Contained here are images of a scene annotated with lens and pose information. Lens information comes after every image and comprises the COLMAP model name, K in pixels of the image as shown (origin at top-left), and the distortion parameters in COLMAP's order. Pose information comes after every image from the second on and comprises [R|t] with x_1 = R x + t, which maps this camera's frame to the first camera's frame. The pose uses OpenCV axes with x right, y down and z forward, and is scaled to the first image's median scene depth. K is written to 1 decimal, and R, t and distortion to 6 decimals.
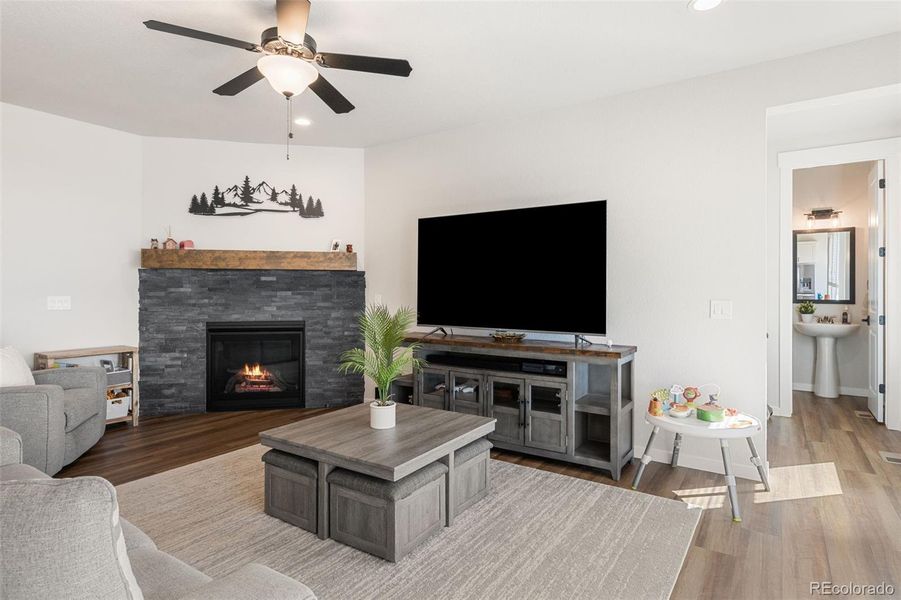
lens RADIAL K [[481.1, 0, 446.5], [0, 481.1, 290.8], [0, 0, 1]] dist [0.005924, 0.002556]
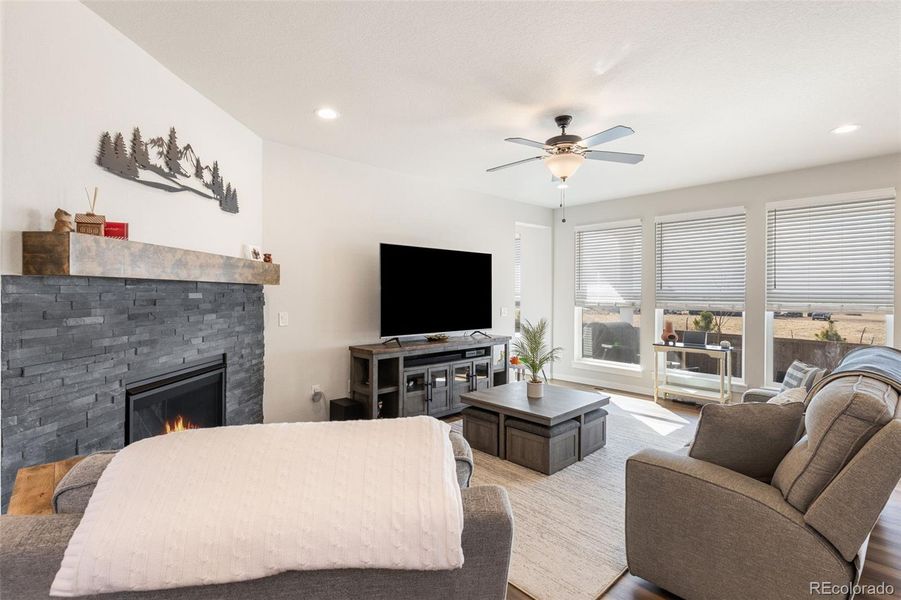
lens RADIAL K [[435.2, 0, 455.5], [0, 435.2, 293.6], [0, 0, 1]] dist [0.025680, 0.000507]
pose [[0.222266, -0.003005, 0.974981, -0.898422], [-0.002023, 0.999992, 0.003543, -0.031568], [-0.974984, -0.002760, 0.222258, 0.539180]]
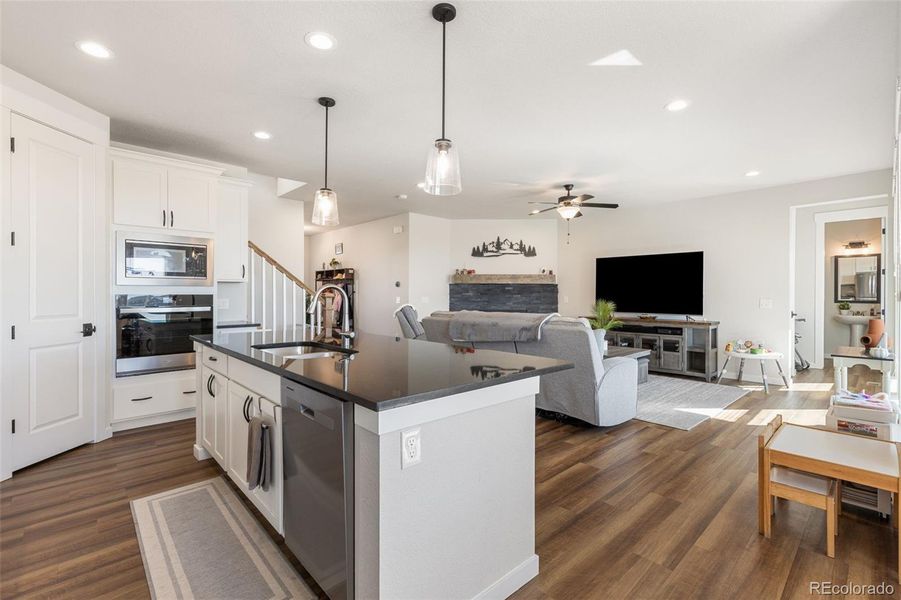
lens RADIAL K [[408.4, 0, 443.7], [0, 408.4, 295.9], [0, 0, 1]] dist [-0.001722, 0.000524]
pose [[0.973614, 0.001104, -0.228197, -0.255828], [-0.000974, 0.999999, 0.000682, 0.004754], [0.228198, -0.000442, 0.973615, -0.697470]]
